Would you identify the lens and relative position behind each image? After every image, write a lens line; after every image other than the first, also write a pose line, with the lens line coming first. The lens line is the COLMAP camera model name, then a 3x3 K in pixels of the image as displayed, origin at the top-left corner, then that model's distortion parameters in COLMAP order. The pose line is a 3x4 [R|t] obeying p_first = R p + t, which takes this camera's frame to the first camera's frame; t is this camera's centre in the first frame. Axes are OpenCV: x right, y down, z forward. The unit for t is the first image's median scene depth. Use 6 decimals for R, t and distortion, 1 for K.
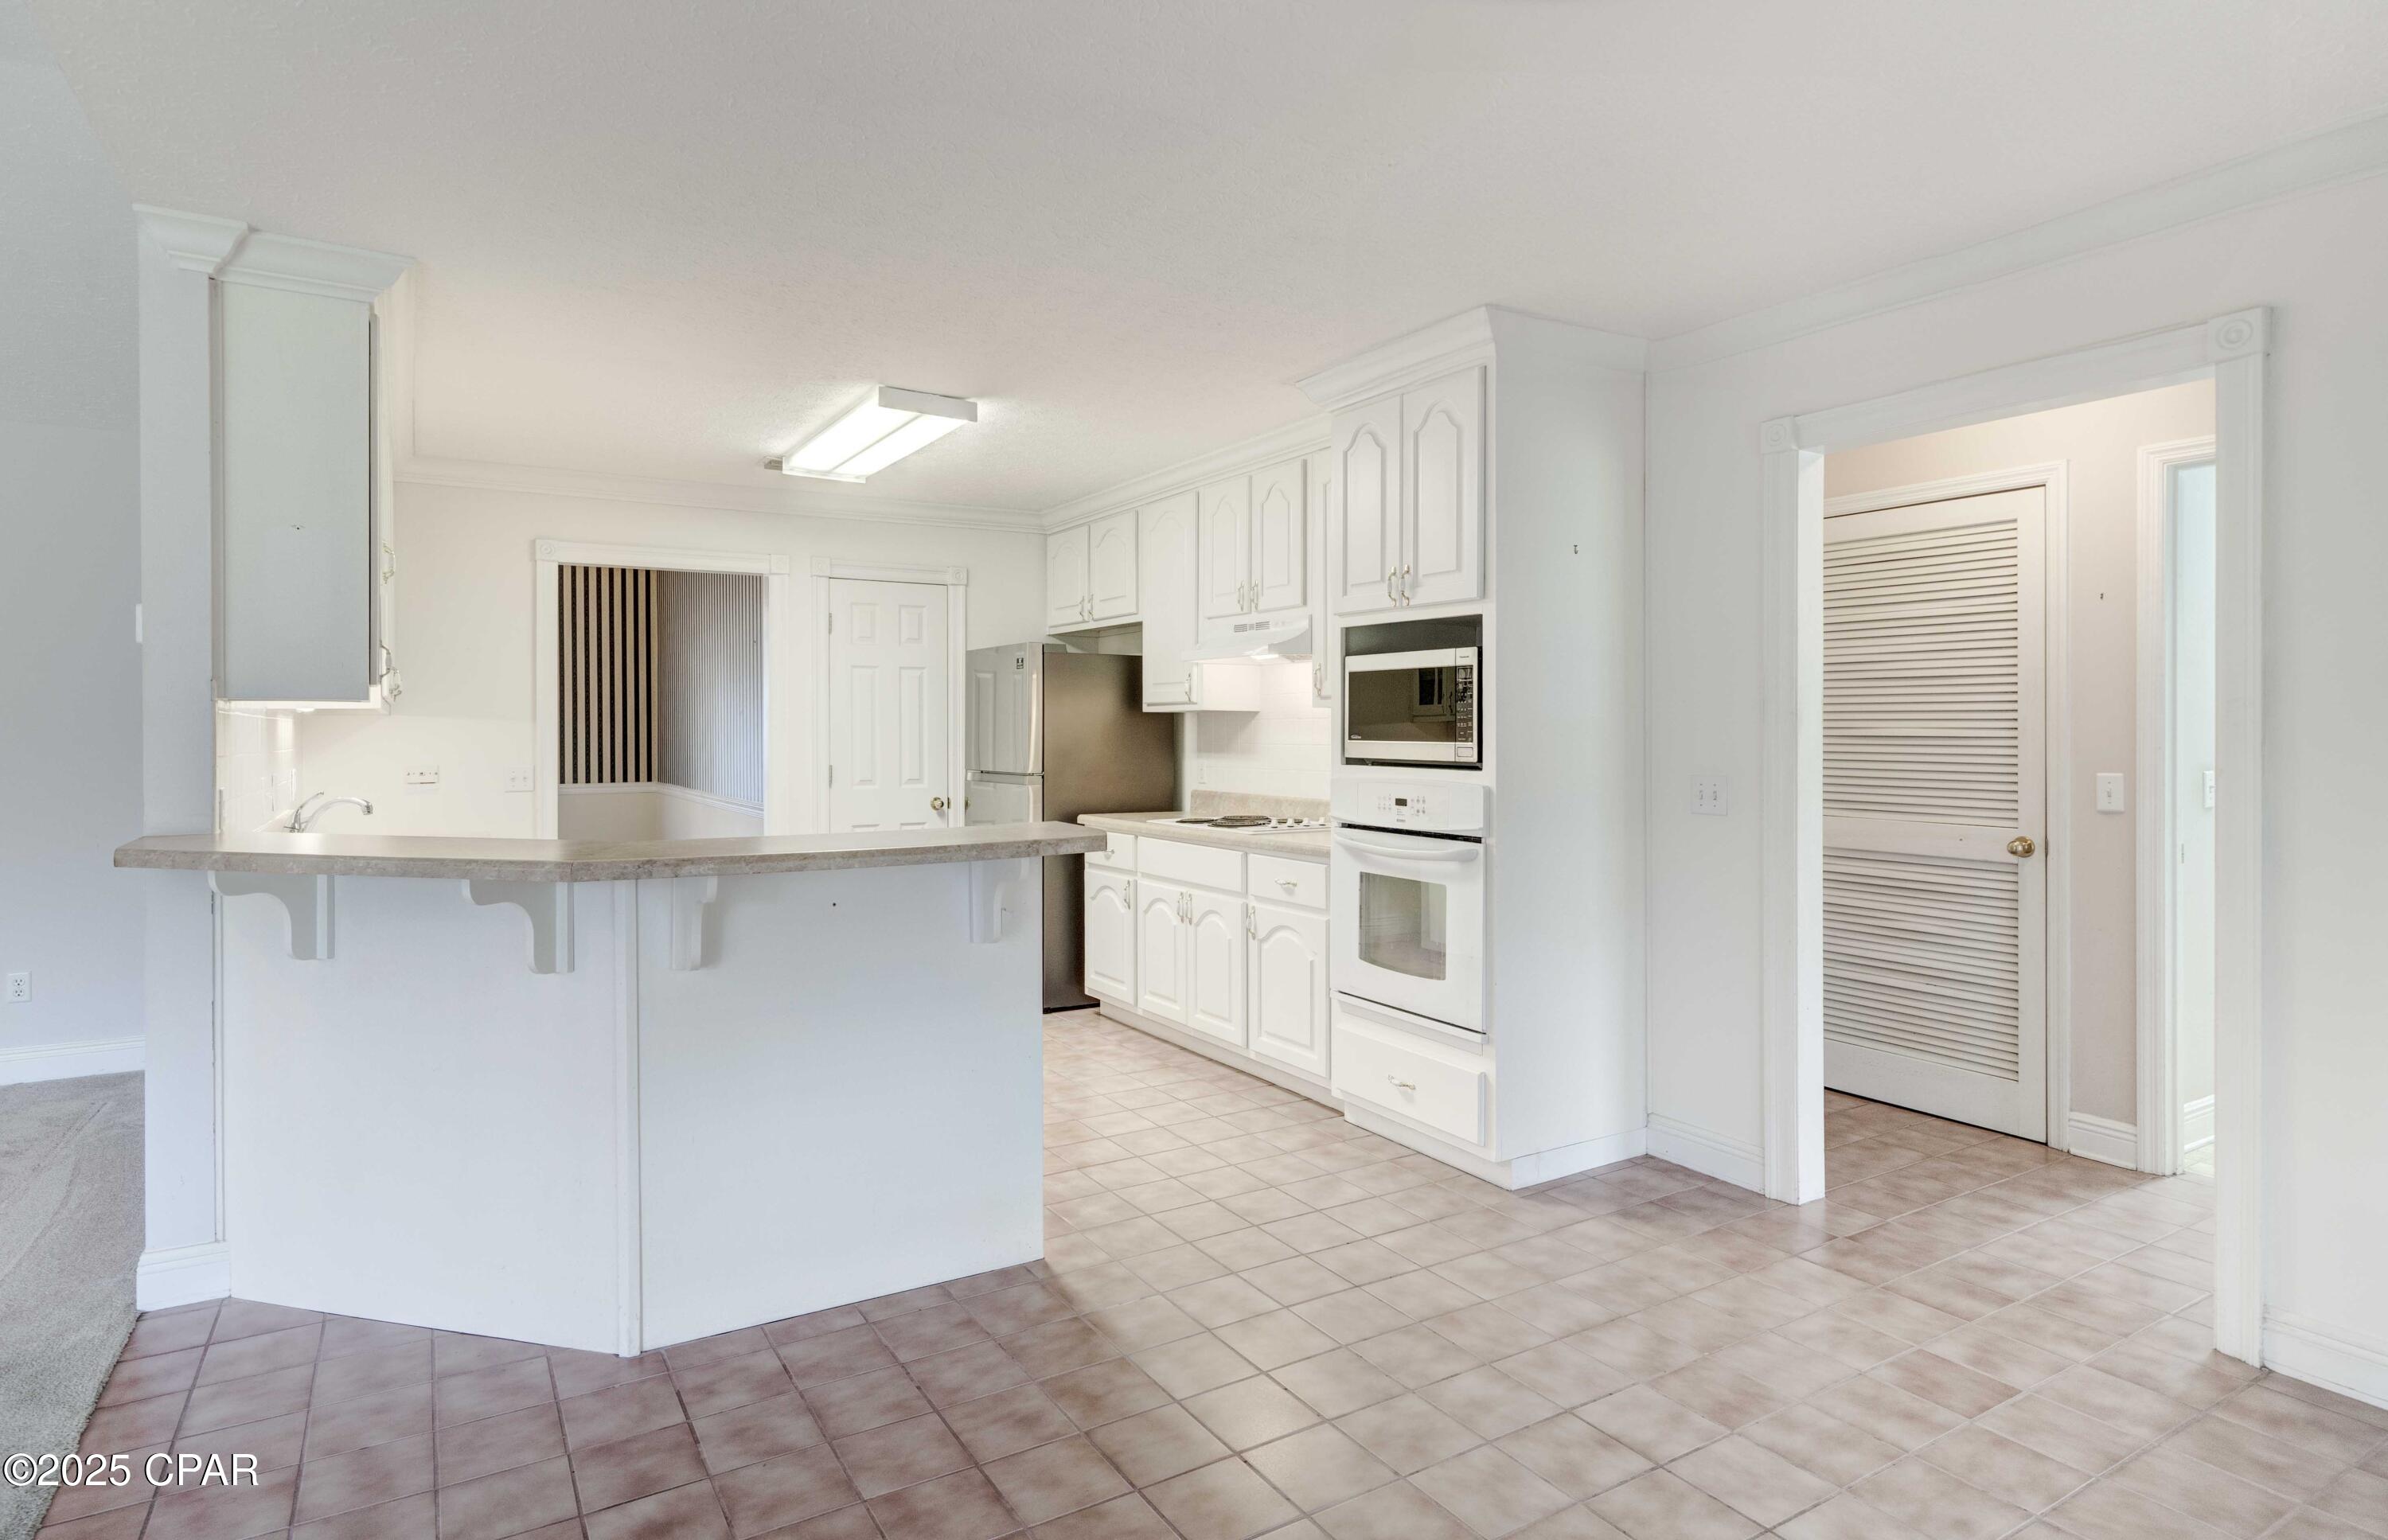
lens RADIAL K [[1256.0, 0, 1192.4], [0, 1256.0, 738.2], [0, 0, 1]] dist [-0.002501, -0.000633]
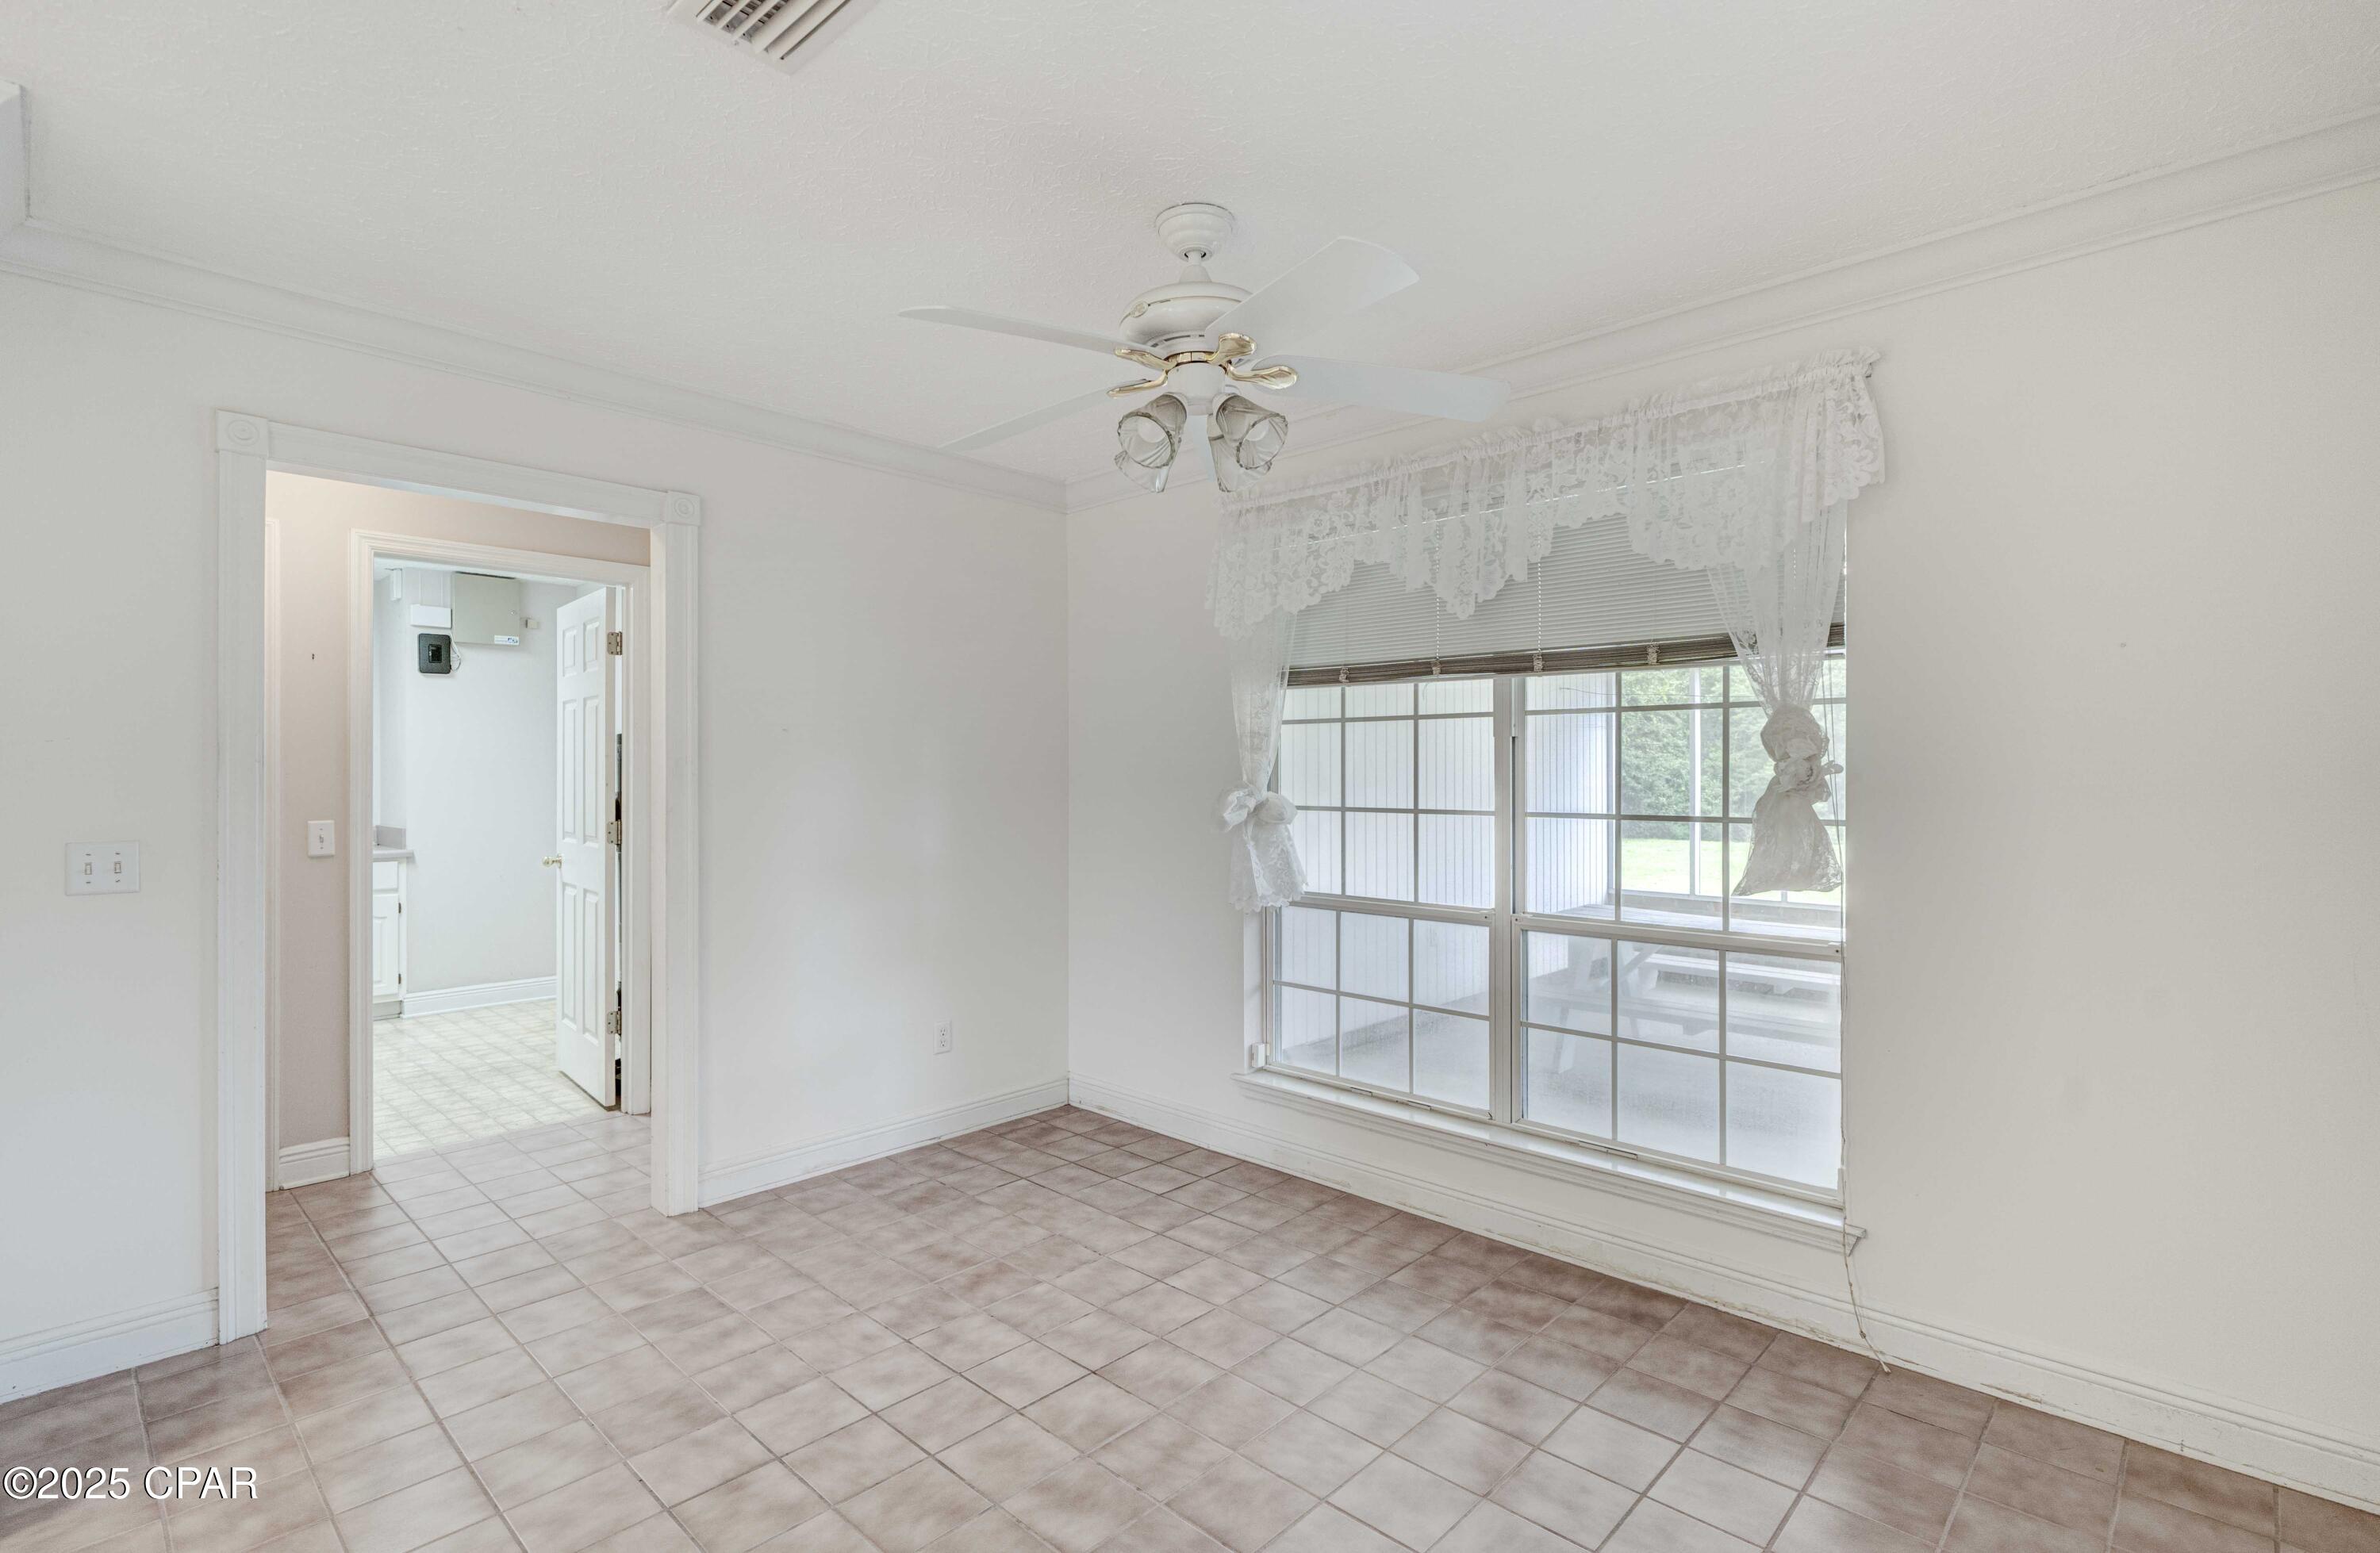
lens RADIAL K [[1109.1, 0, 1149.2], [0, 1109.1, 772.0], [0, 0, 1]] dist [0.001171, 0.000581]
pose [[-0.236261, 0.006727, 0.971666, -0.396198], [0.009817, 0.999942, -0.004535, -0.002771], [-0.971640, 0.008467, -0.236313, 0.566090]]
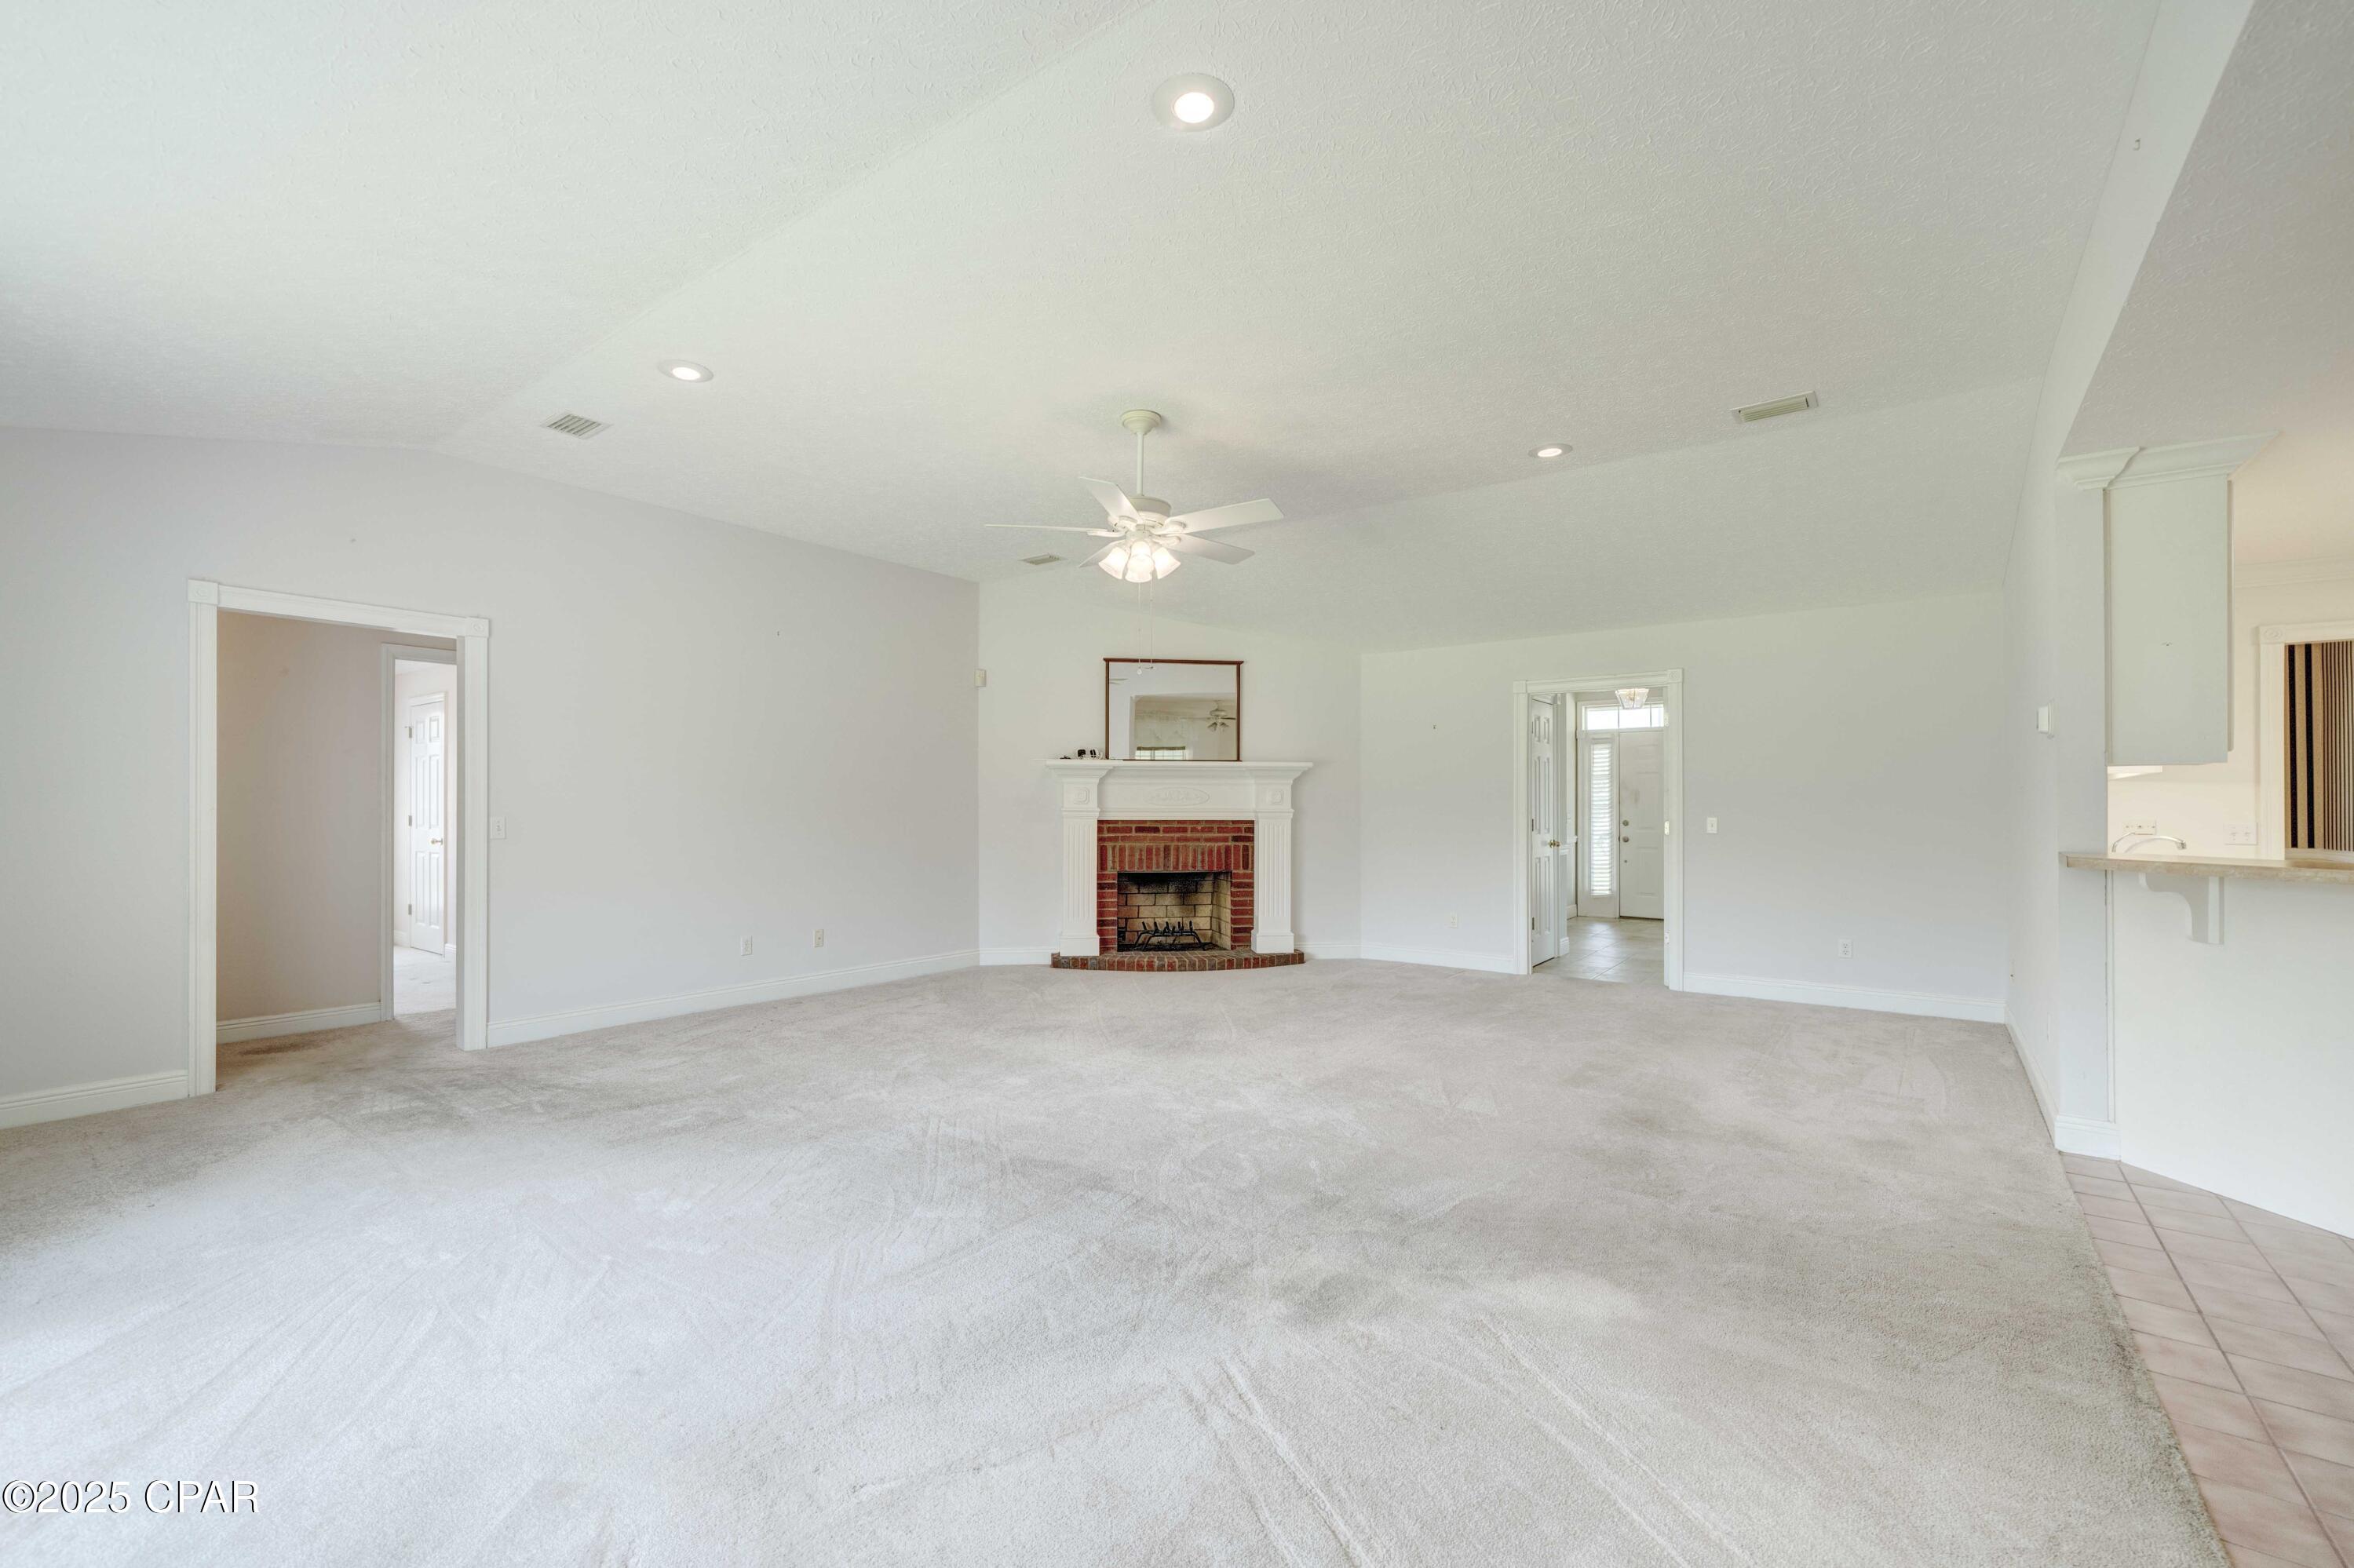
lens RADIAL K [[1005.5, 0, 1170.4], [0, 1005.5, 796.7], [0, 0, 1]] dist [0.000401, 0.000097]
pose [[0.369424, -0.000456, -0.929261, -0.051846], [-0.010369, 0.999936, -0.004613, 0.019878], [0.929203, 0.011339, 0.369396, -0.402963]]
